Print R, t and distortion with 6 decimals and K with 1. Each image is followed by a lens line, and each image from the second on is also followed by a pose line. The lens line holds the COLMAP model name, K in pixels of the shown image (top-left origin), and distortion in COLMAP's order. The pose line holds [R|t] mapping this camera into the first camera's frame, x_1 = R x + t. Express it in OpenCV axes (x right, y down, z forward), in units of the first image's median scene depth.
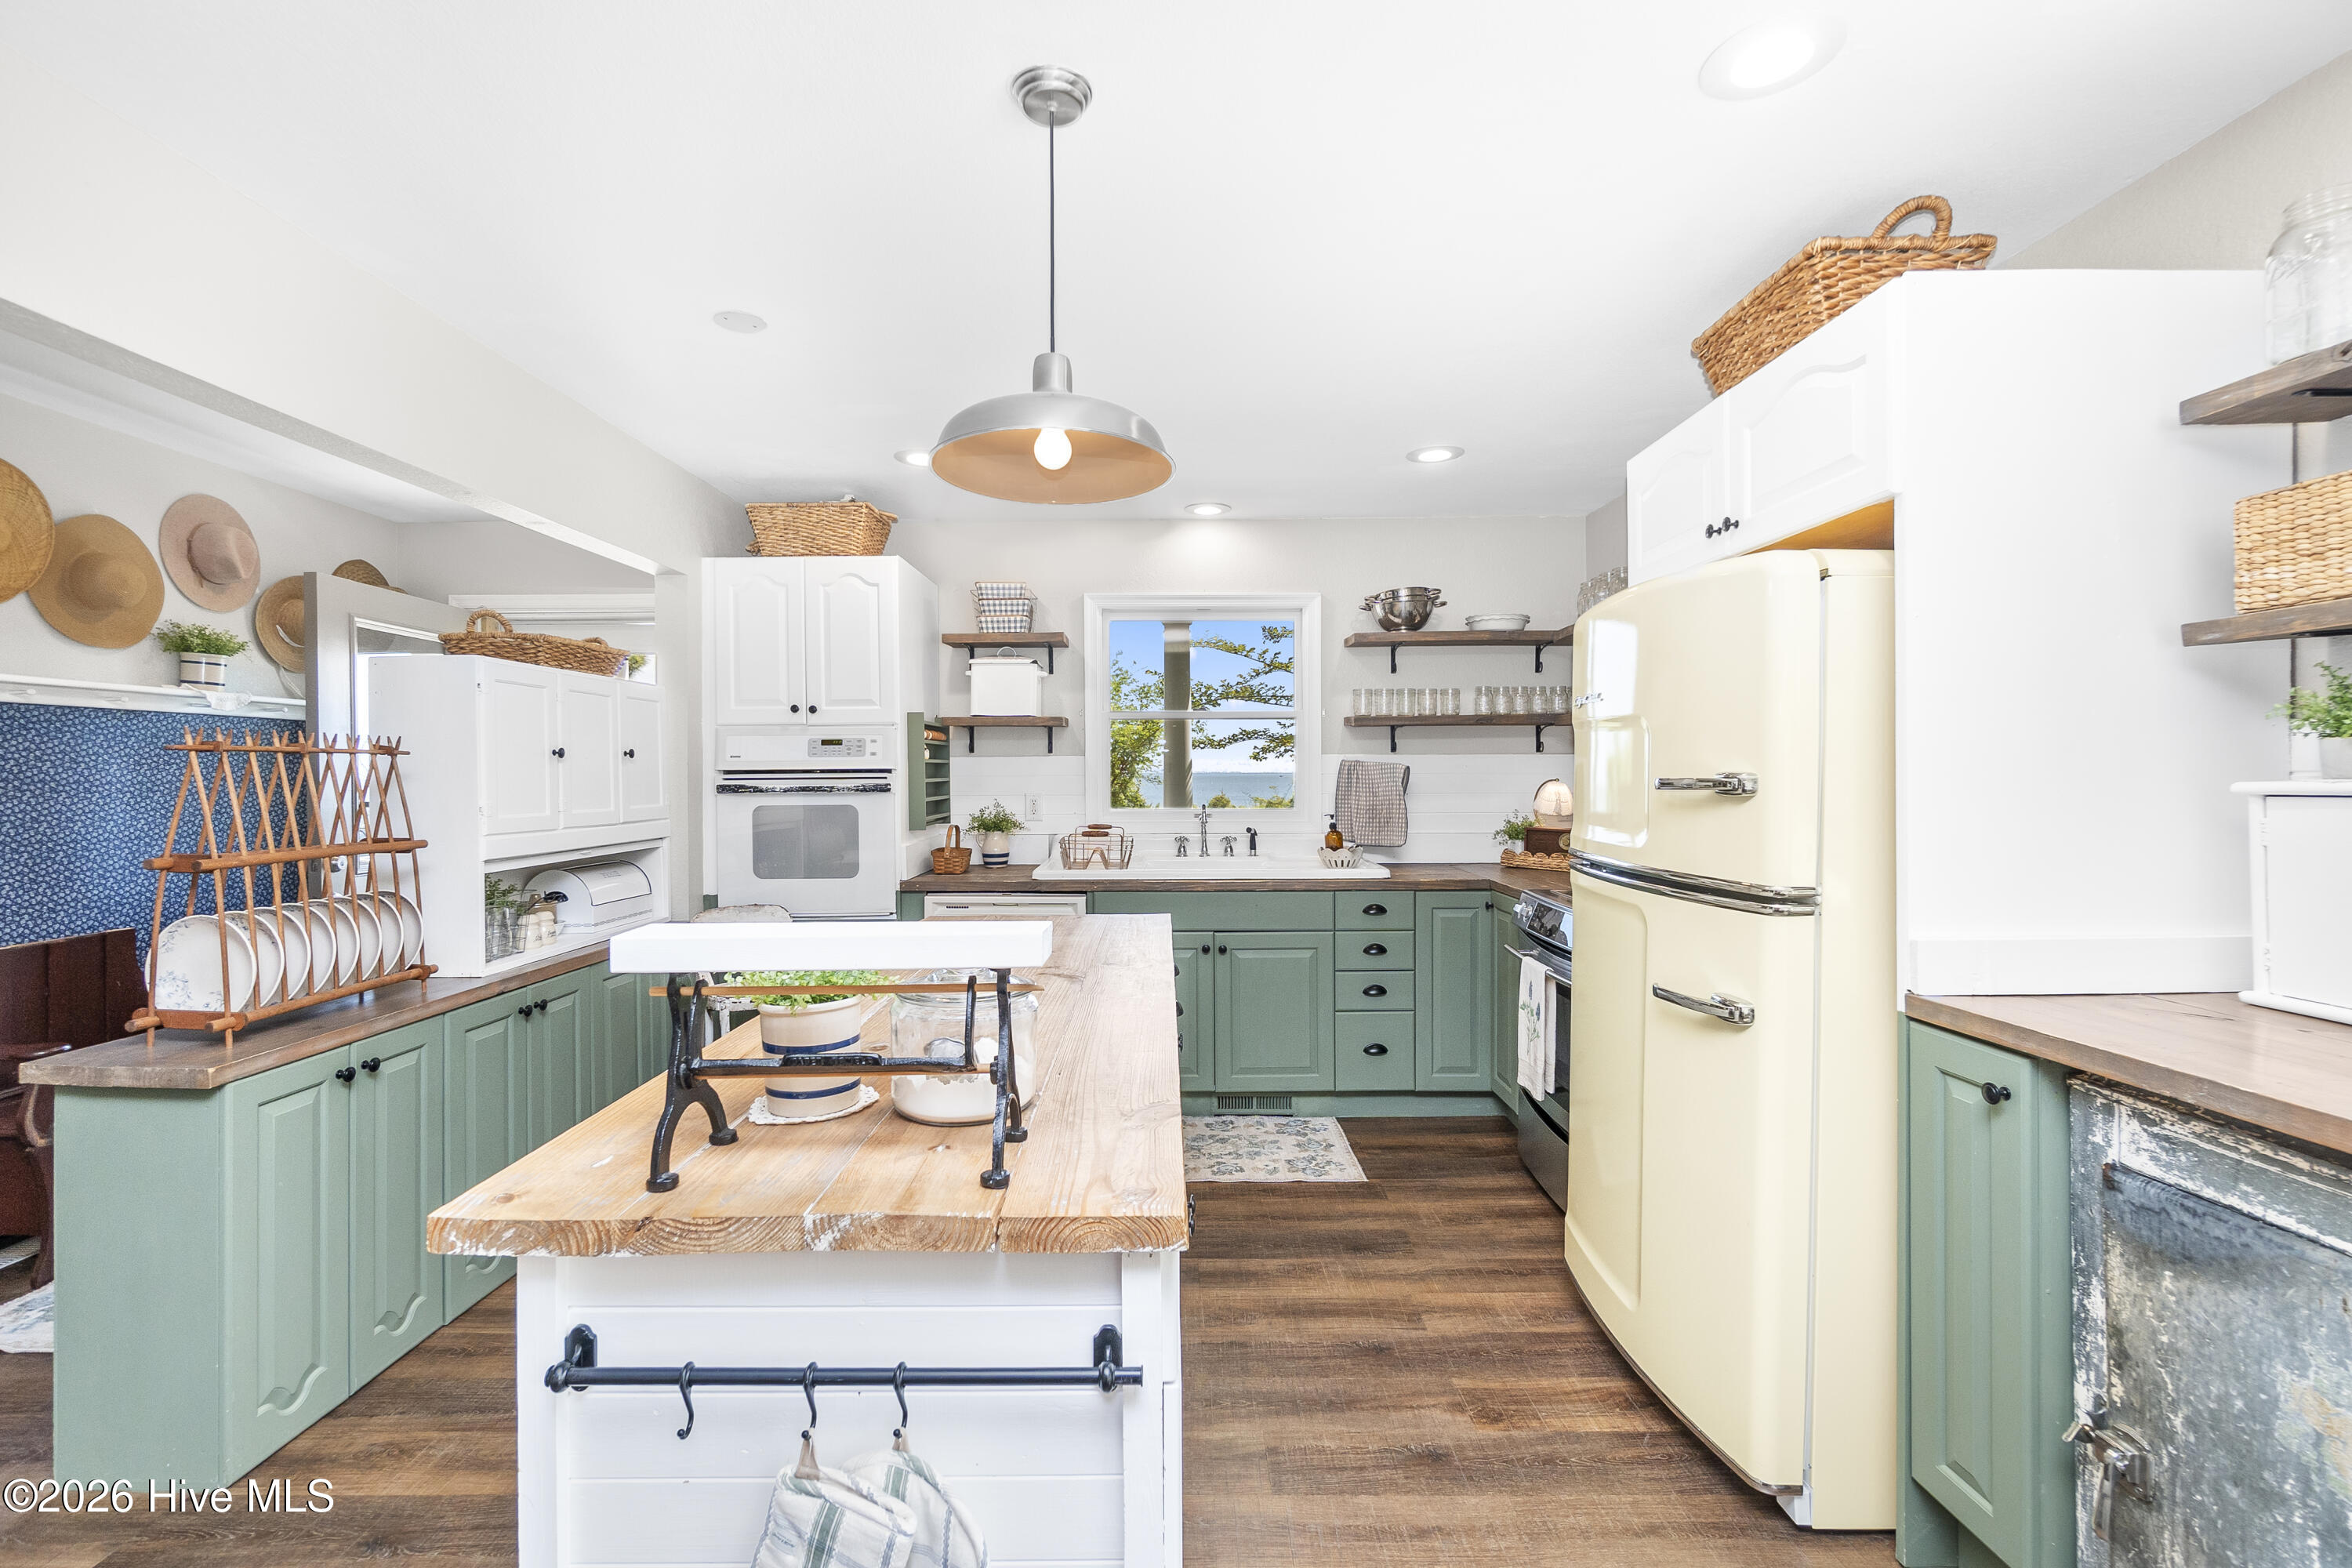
lens RADIAL K [[1011.6, 0, 1166.4], [0, 1011.6, 774.8], [0, 0, 1]] dist [0.000575, 0.000252]
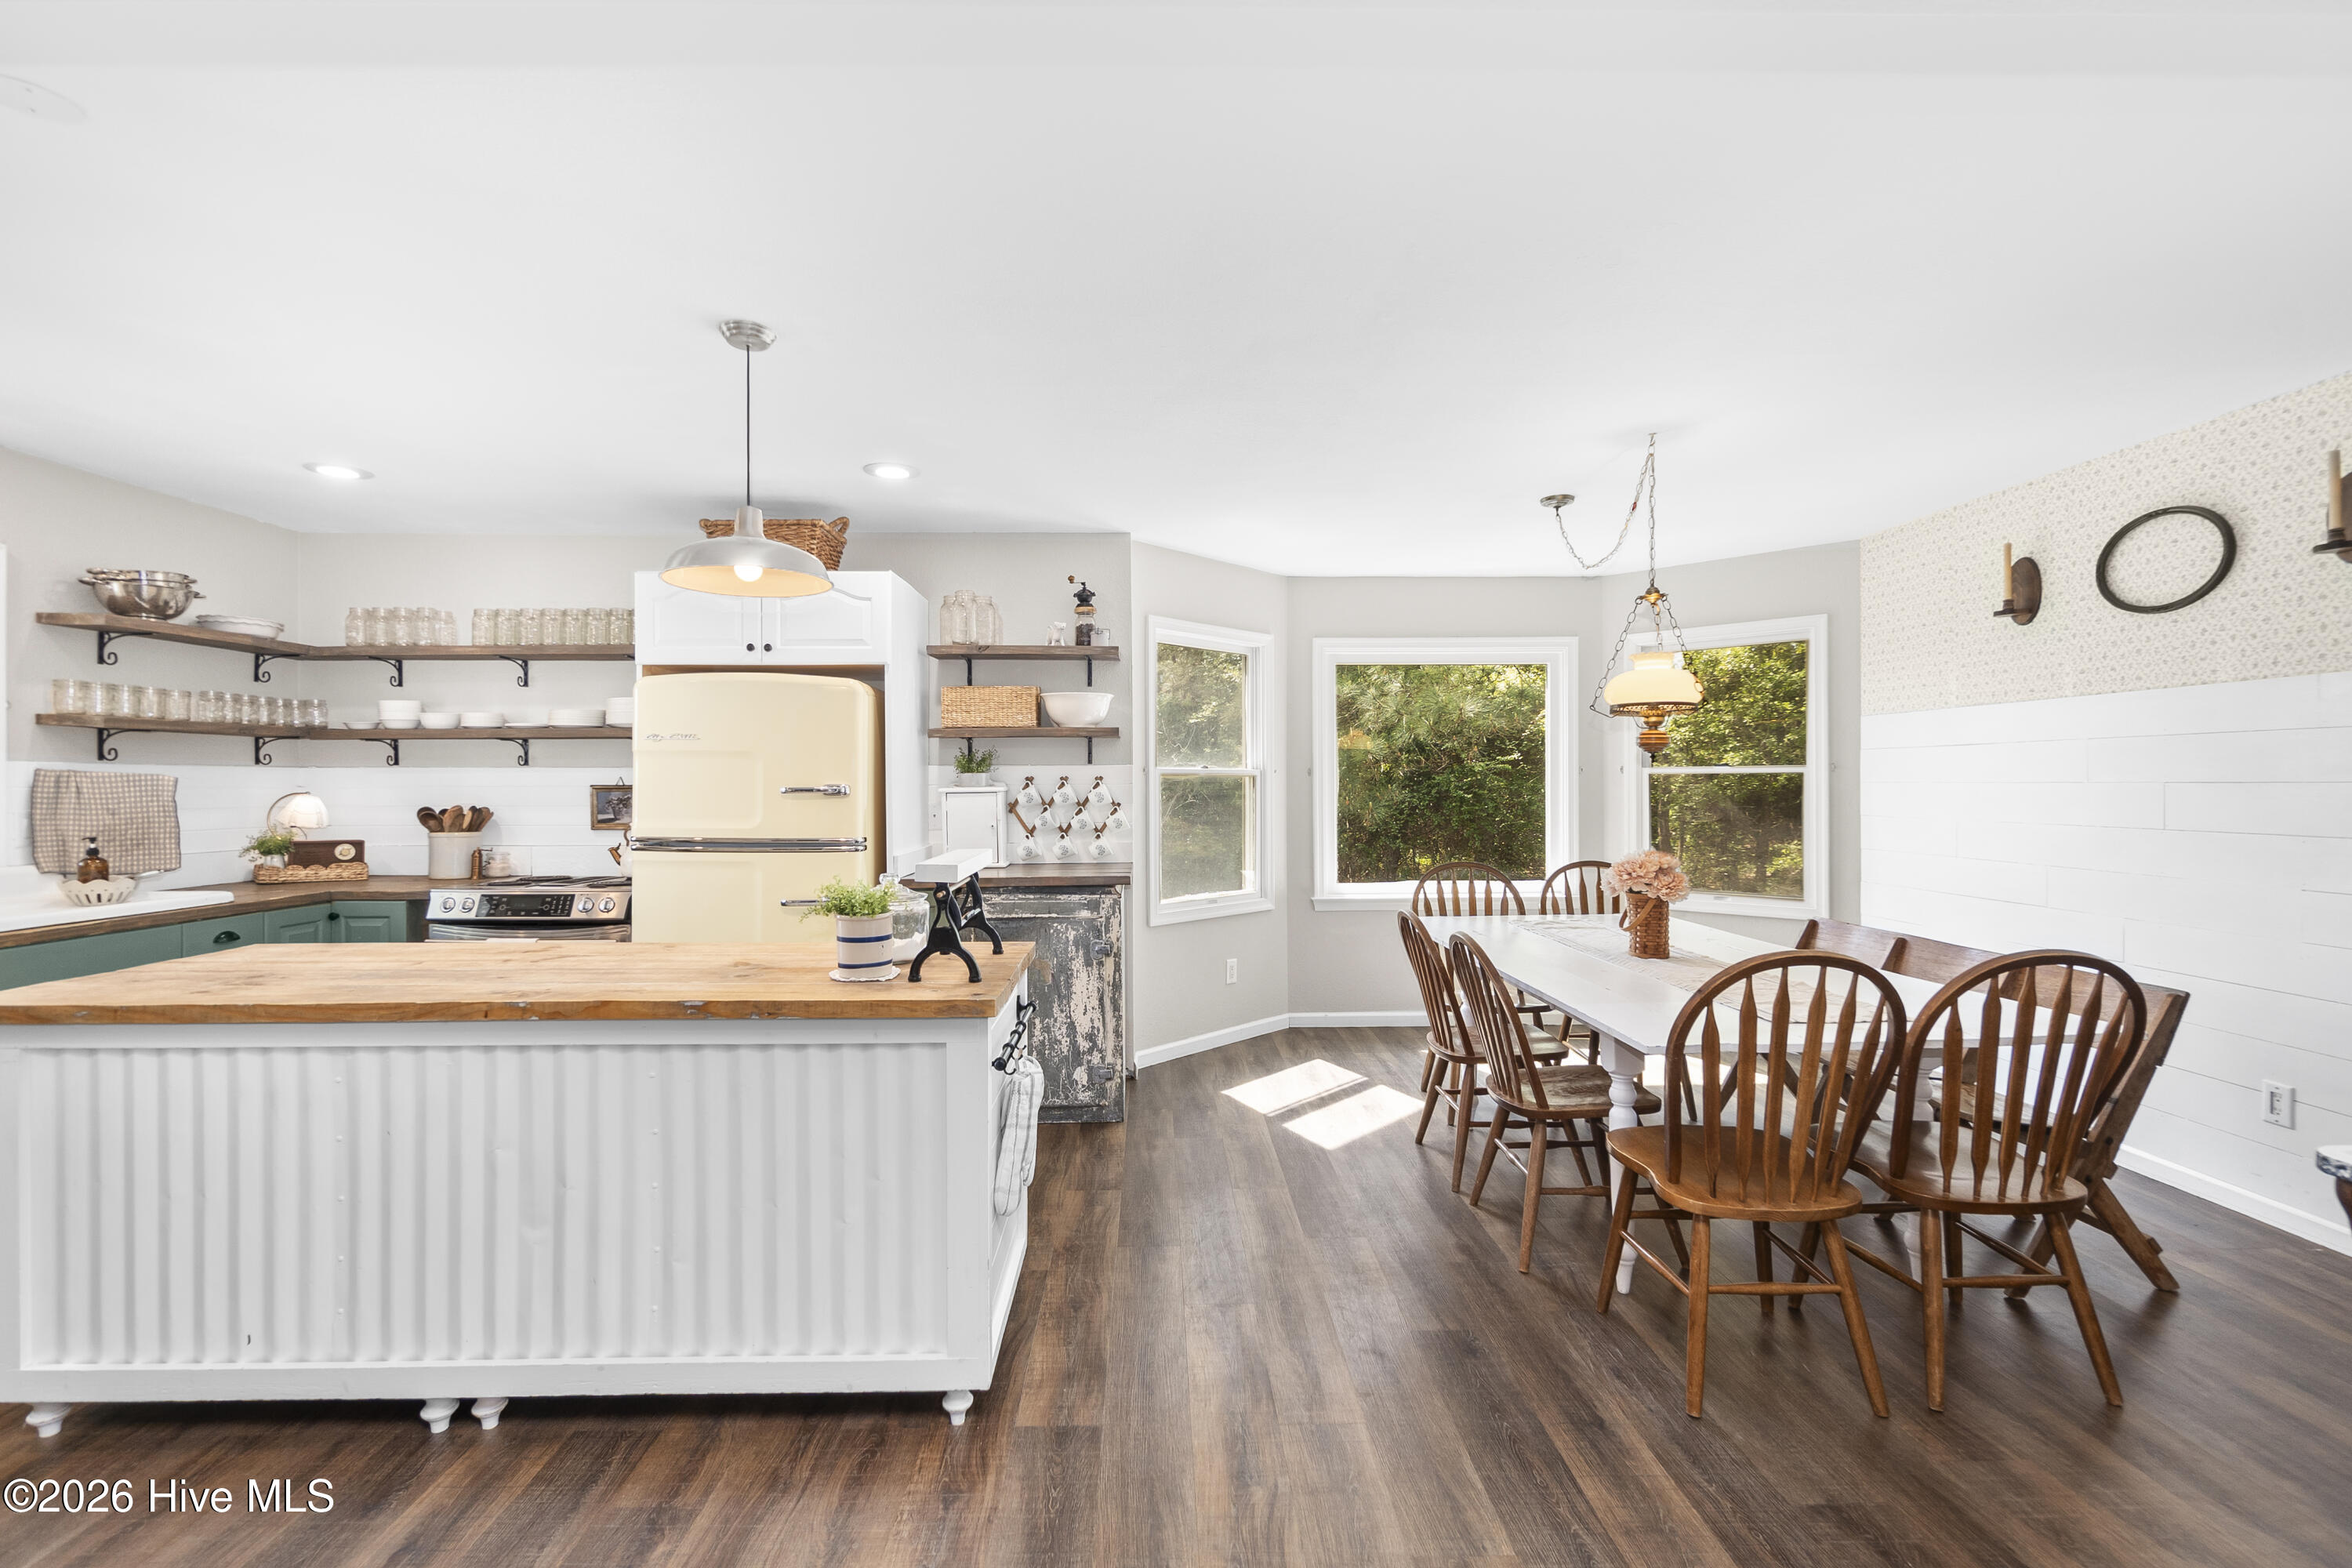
lens RADIAL K [[1002.3, 0, 1146.0], [0, 1002.3, 773.3], [0, 0, 1]] dist [-0.000147, 0.000783]
pose [[-0.008063, 0.015921, 0.999841, -0.712618], [0.003698, 0.999867, -0.015892, 0.005044], [-0.999961, 0.003569, -0.008121, 0.190422]]
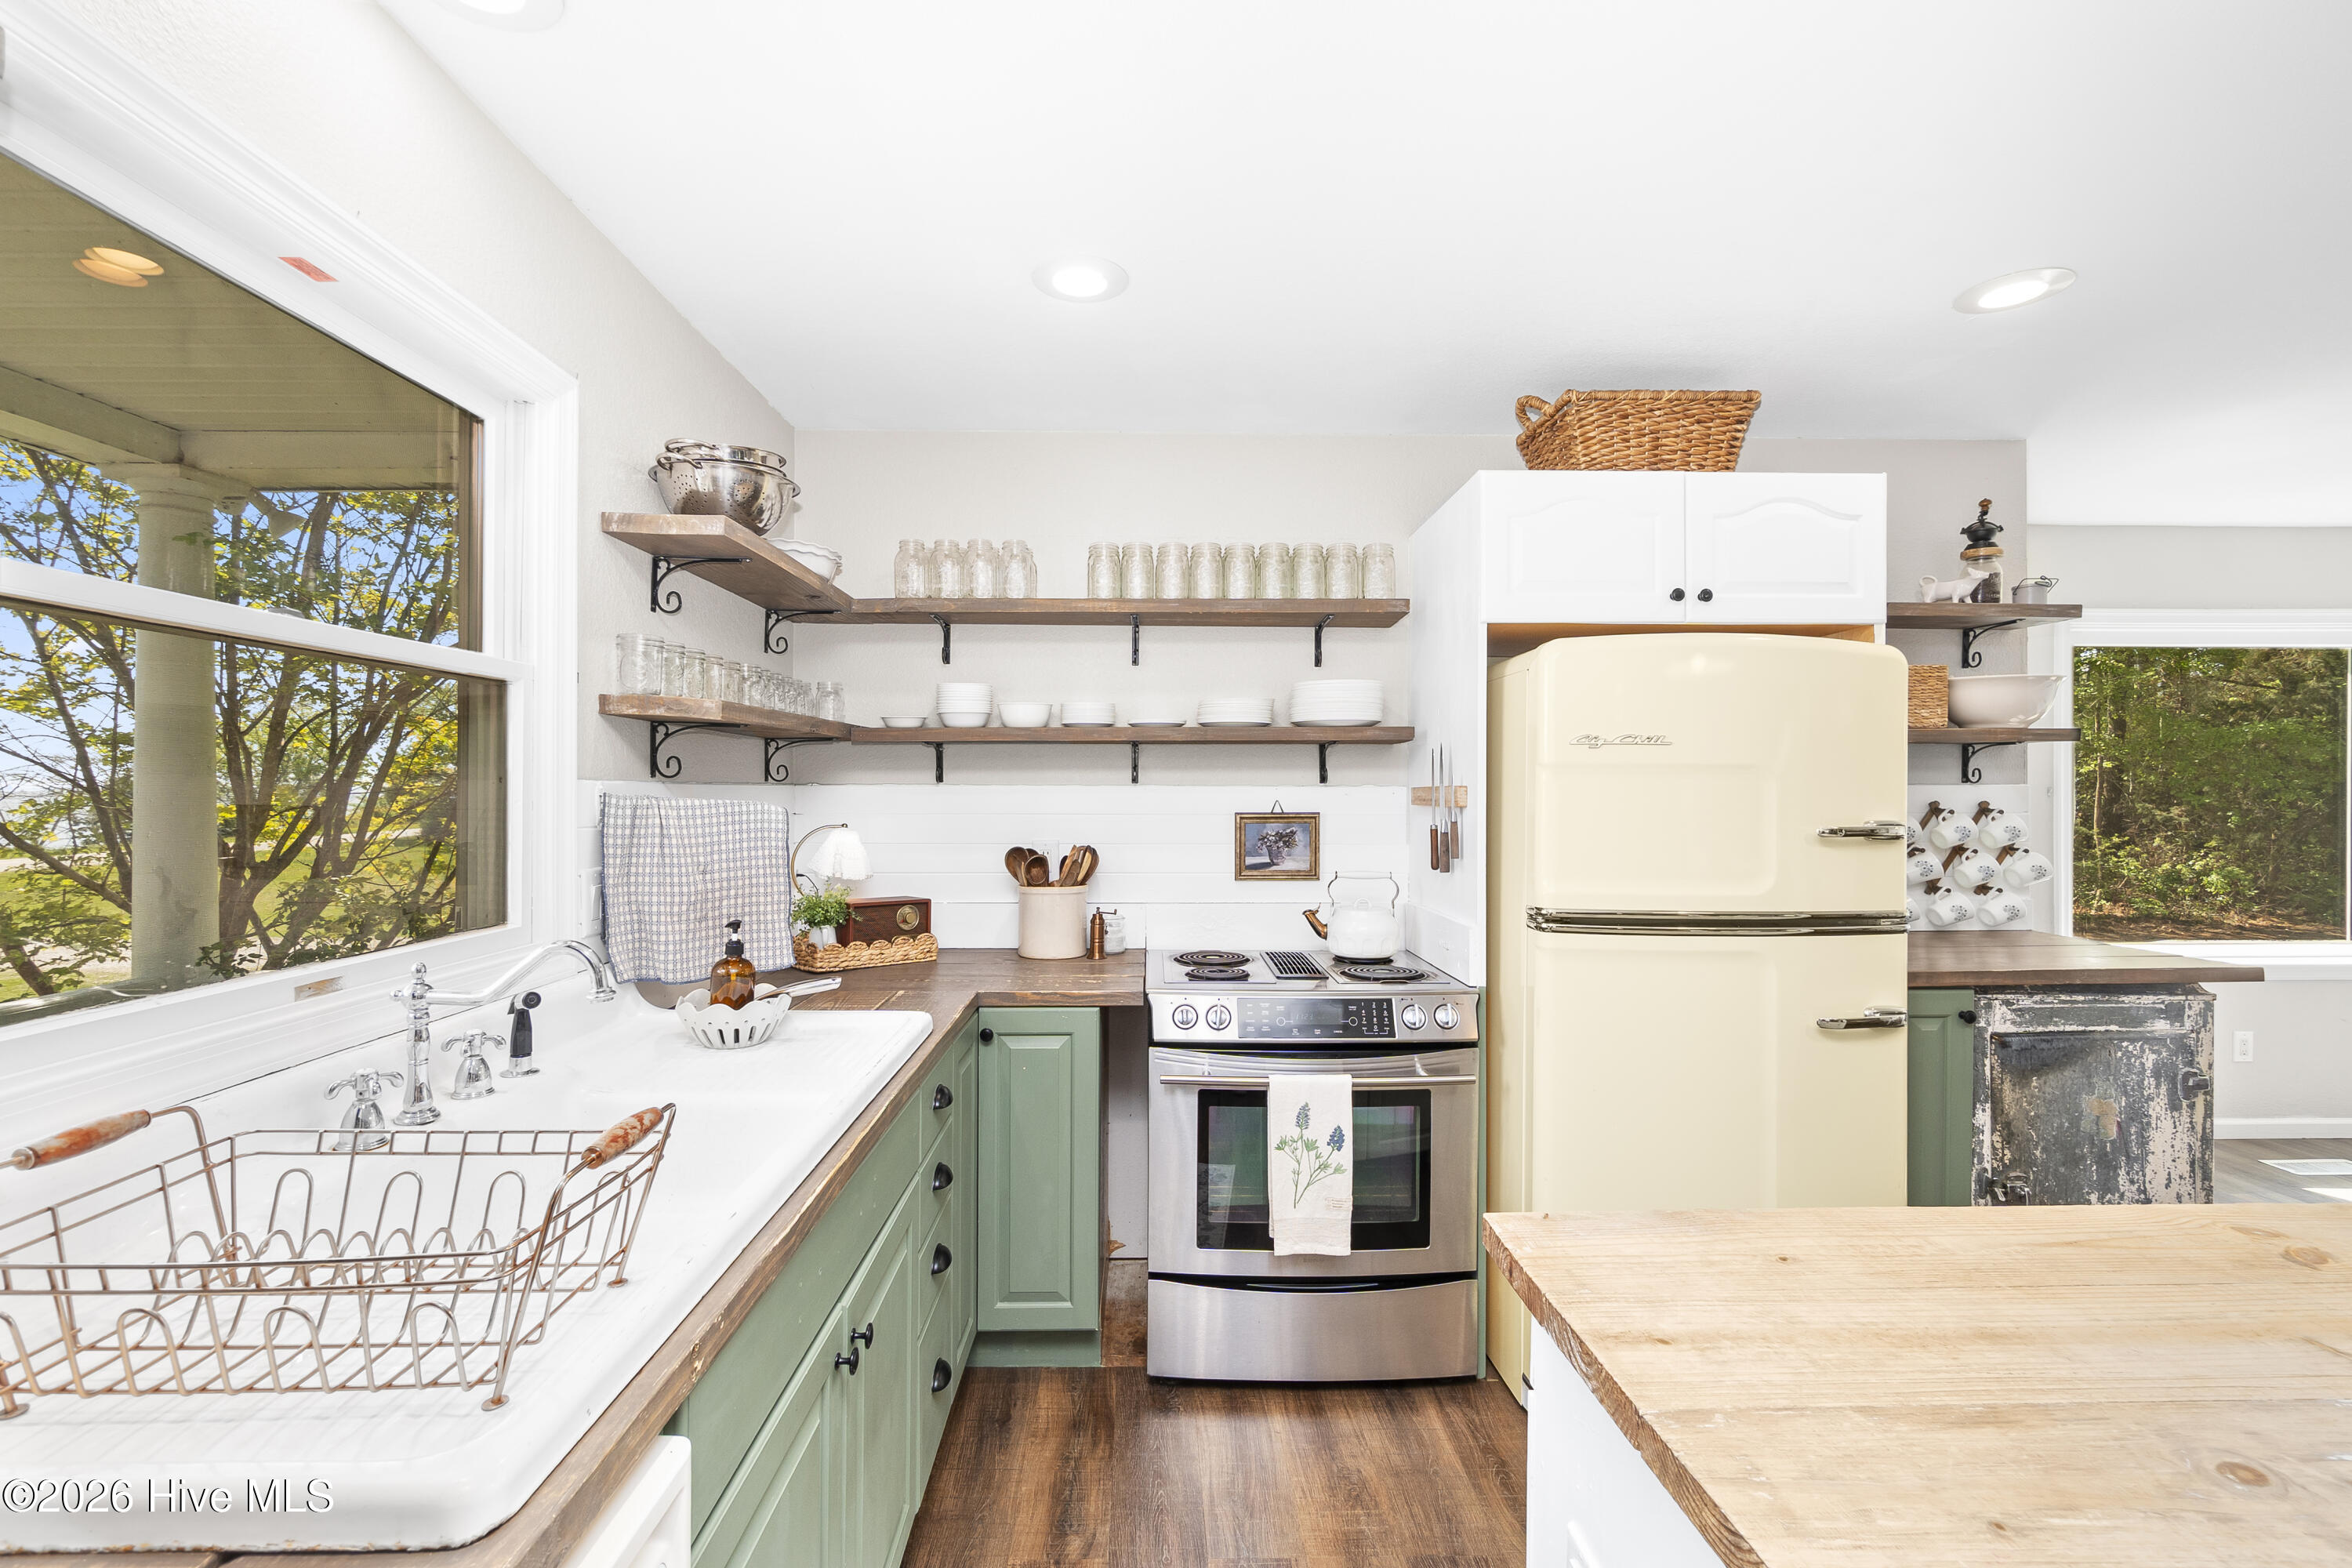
lens RADIAL K [[1018.1, 0, 1164.6], [0, 1018.1, 780.4], [0, 0, 1]] dist [-0.000488, 0.000356]
pose [[-0.023549, 0.013988, 0.999625, -0.313463], [0.000444, 0.999902, -0.013982, -0.016837], [-0.999723, 0.000114, -0.023553, 0.920170]]
